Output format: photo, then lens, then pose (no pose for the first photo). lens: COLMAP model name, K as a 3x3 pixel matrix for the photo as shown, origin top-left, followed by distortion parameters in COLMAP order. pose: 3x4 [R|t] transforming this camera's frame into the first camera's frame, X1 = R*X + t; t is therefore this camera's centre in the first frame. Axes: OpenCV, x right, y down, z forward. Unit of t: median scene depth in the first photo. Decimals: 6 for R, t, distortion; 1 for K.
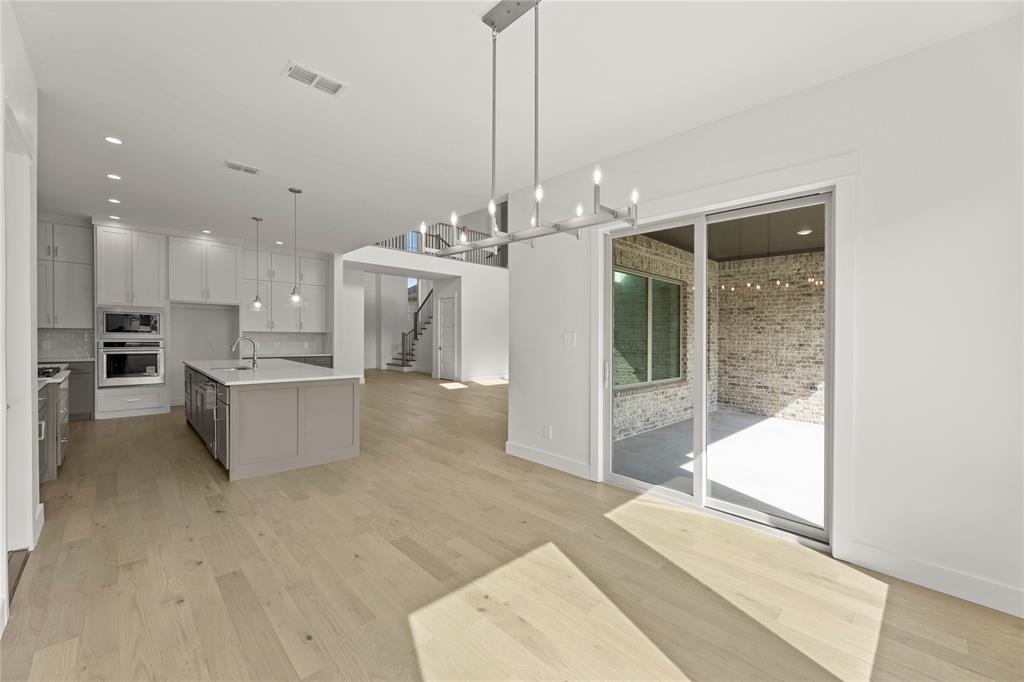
lens RADIAL K [[409.6, 0, 526.4], [0, 409.6, 346.3], [0, 0, 1]] dist [-0.000461, -0.000220]
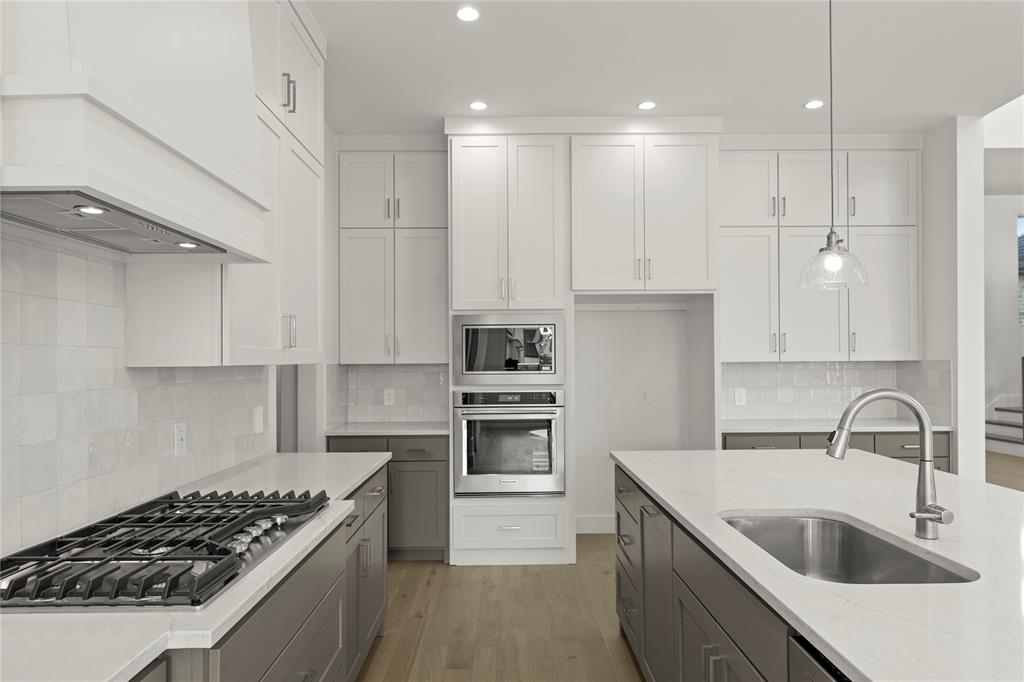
lens RADIAL K [[676.4, 0, 512.0], [0, 676.4, 341.0], [0, 0, 1]] dist [0.001894, 0.000030]
pose [[0.706715, -0.041097, -0.706304, -0.467976], [-0.000193, 0.998300, -0.058281, -0.023801], [0.707498, 0.041324, 0.705506, 0.511809]]
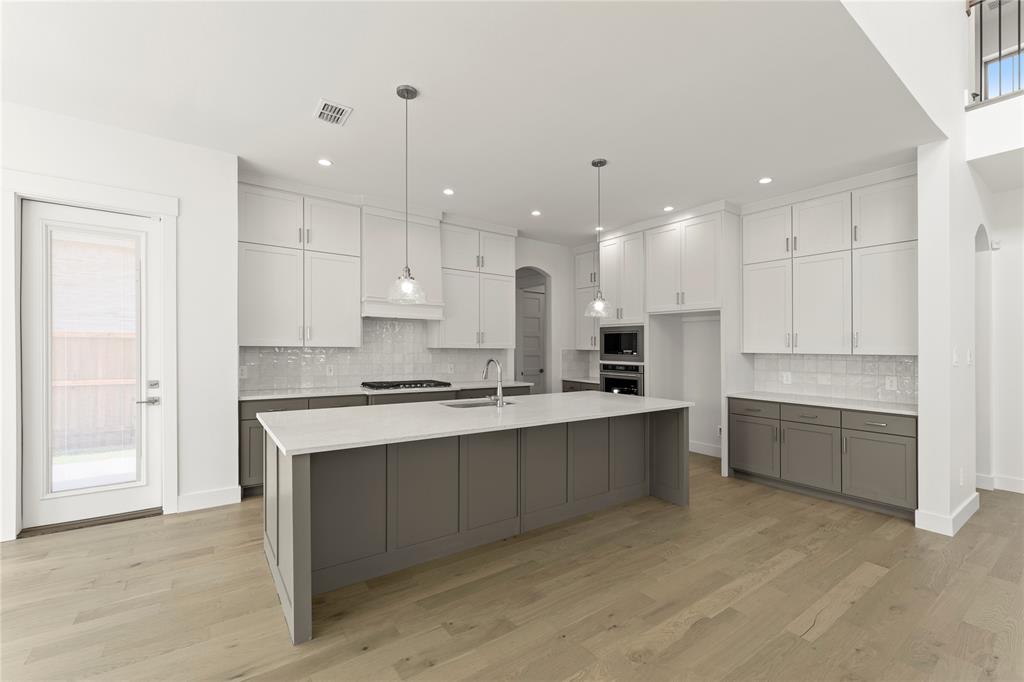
lens RADIAL K [[435.2, 0, 517.3], [0, 435.2, 345.0], [0, 0, 1]] dist [-0.000184, -0.000057]
pose [[-0.168983, -0.025492, -0.985289, -0.016782], [-0.041864, 0.998949, -0.018666, -0.027649], [0.984730, 0.038094, -0.169872, 0.965900]]
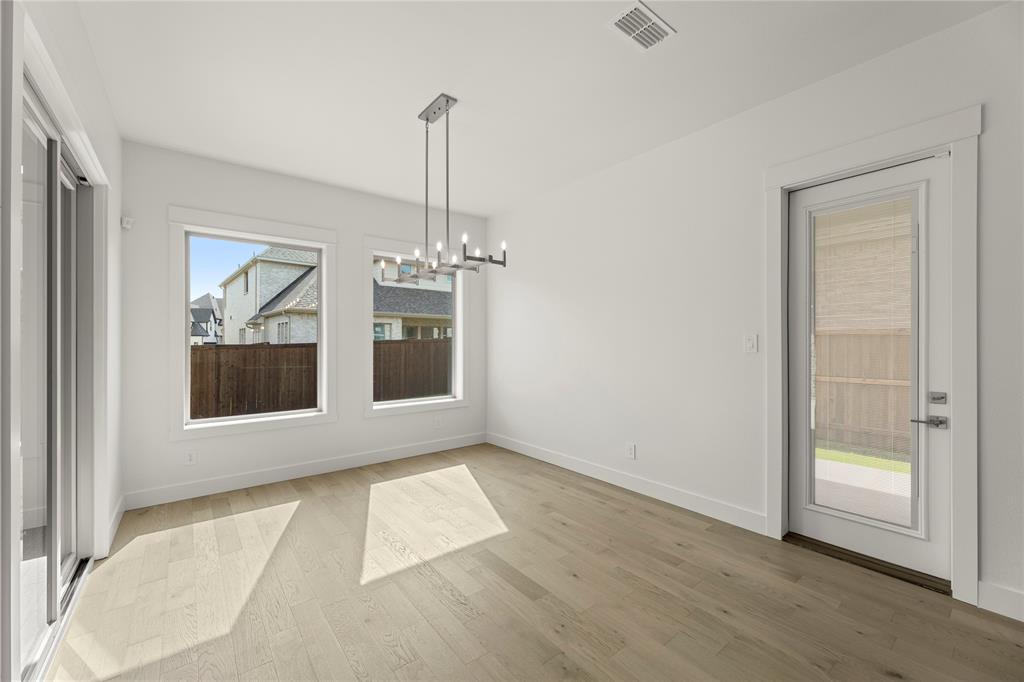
lens RADIAL K [[411.9, 0, 513.0], [0, 411.9, 352.2], [0, 0, 1]] dist [0.001383, 0.000352]
pose [[-0.991382, -0.016444, 0.129968, -0.163620], [-0.009470, 0.998491, 0.054097, -0.024533], [-0.130662, 0.052400, -0.990041, 0.821616]]
